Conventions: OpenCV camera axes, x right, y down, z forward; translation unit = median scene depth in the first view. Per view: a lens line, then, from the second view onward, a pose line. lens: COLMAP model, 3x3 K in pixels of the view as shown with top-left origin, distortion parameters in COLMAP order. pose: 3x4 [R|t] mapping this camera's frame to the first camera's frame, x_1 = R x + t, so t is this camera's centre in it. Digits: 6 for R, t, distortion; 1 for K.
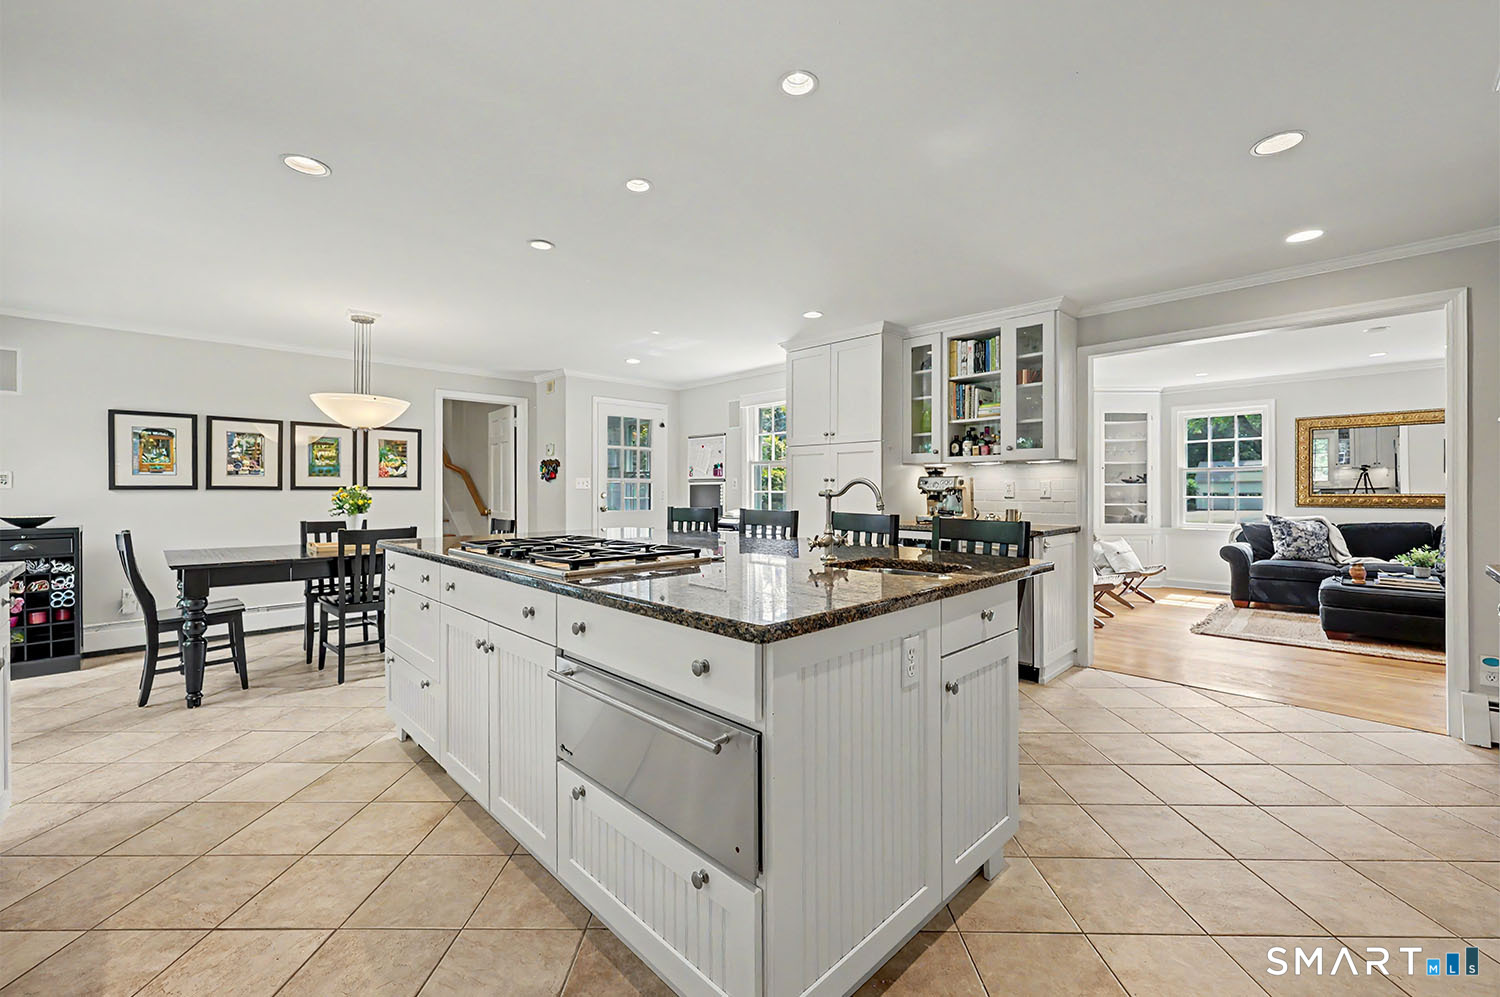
lens RADIAL K [[608.4, 0, 757.5], [0, 608.4, 496.3], [0, 0, 1]] dist [0.003297, -0.000322]
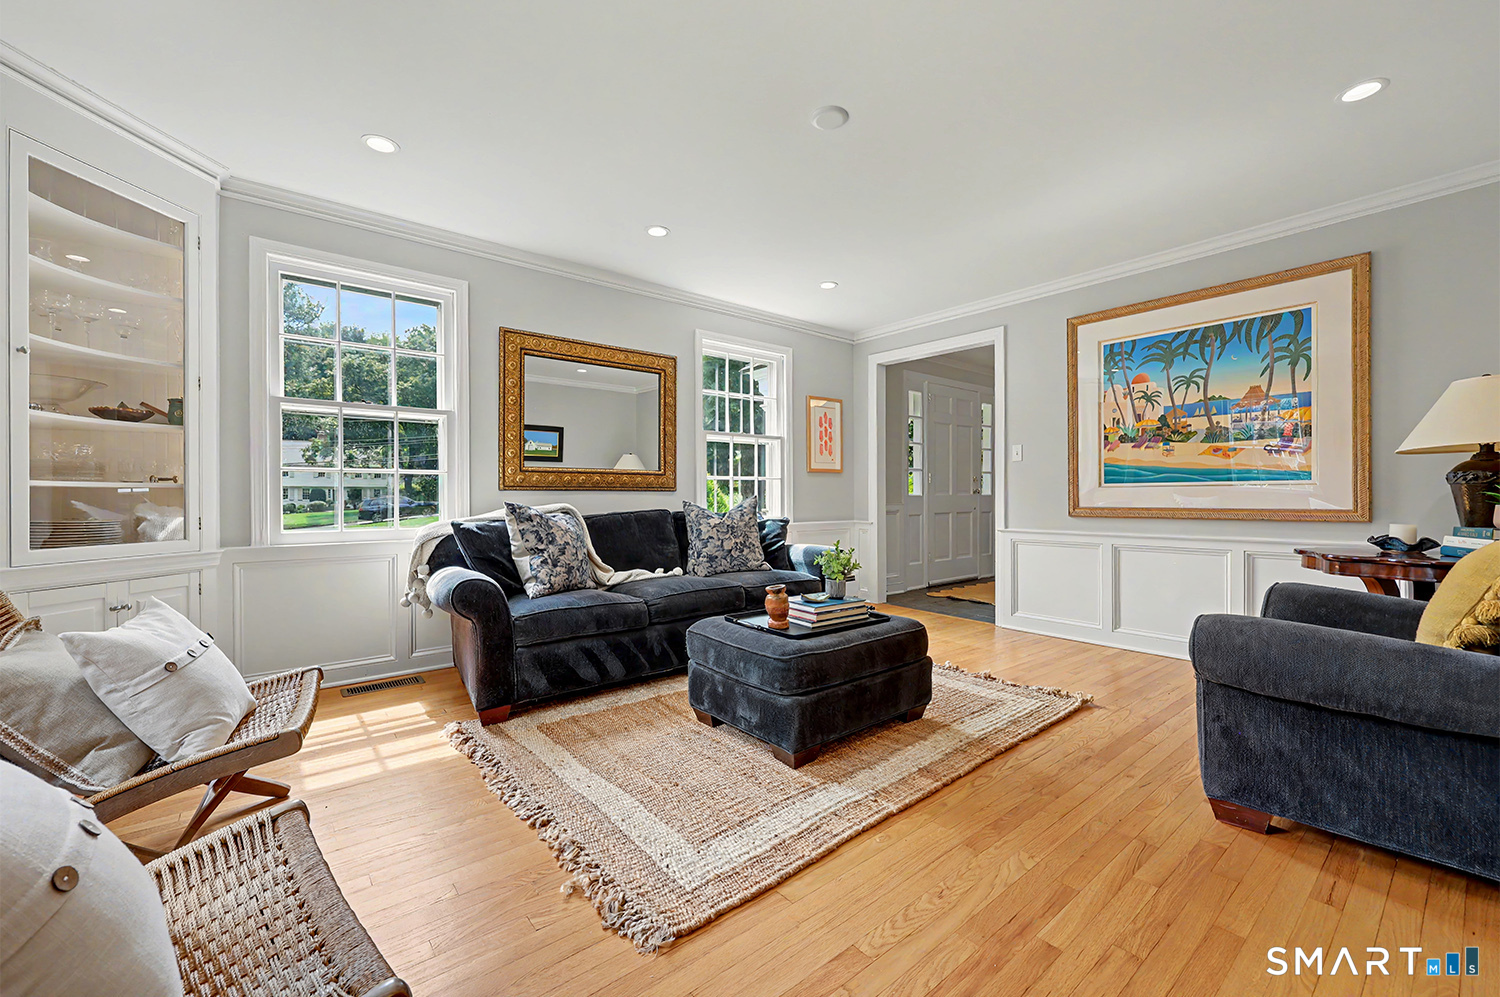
lens RADIAL K [[608.4, 0, 755.7], [0, 608.4, 491.1], [0, 0, 1]] dist [0.003297, -0.000322]
pose [[0.076473, 0.003337, 0.997066, 0.371720], [0.005340, 0.999979, -0.003756, 0.023467], [-0.997057, 0.005612, 0.076454, 0.763070]]
